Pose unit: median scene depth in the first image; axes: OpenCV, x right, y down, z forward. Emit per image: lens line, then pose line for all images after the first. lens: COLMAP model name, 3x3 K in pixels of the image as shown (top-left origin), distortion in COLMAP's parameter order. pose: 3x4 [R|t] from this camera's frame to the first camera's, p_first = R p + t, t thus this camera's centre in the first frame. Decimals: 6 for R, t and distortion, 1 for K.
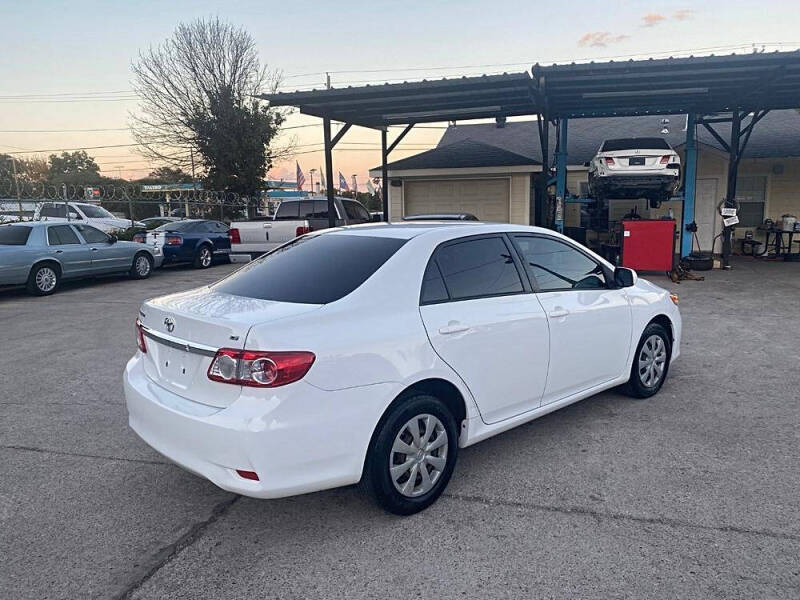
lens RADIAL K [[611.9, 0, 397.1], [0, 611.9, 295.9], [0, 0, 1]] dist [0.039287, -0.051639]
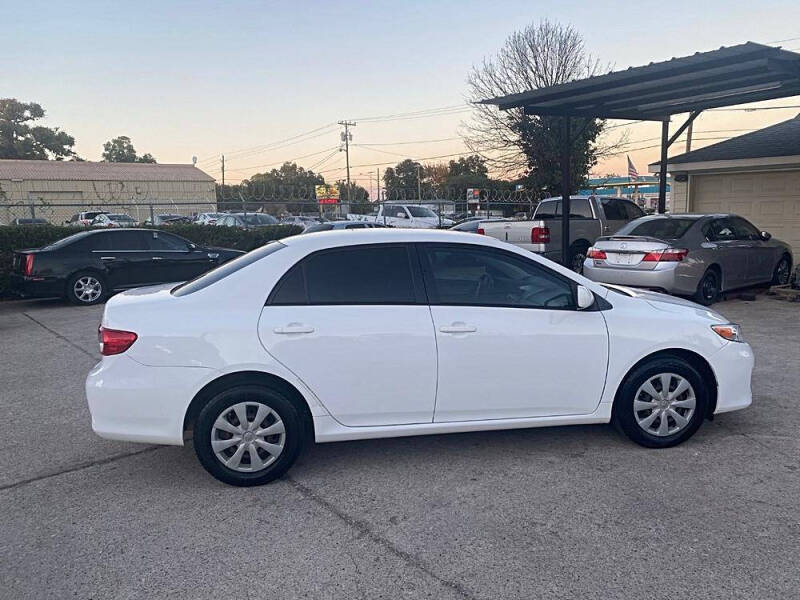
lens RADIAL K [[611.9, 0, 397.1], [0, 611.9, 295.9], [0, 0, 1]] dist [0.039287, -0.051639]
pose [[0.826653, 0.074266, -0.557790, 0.206893], [-0.071612, 0.997077, 0.026625, -0.011826], [0.558137, 0.017935, 0.829555, 0.048644]]
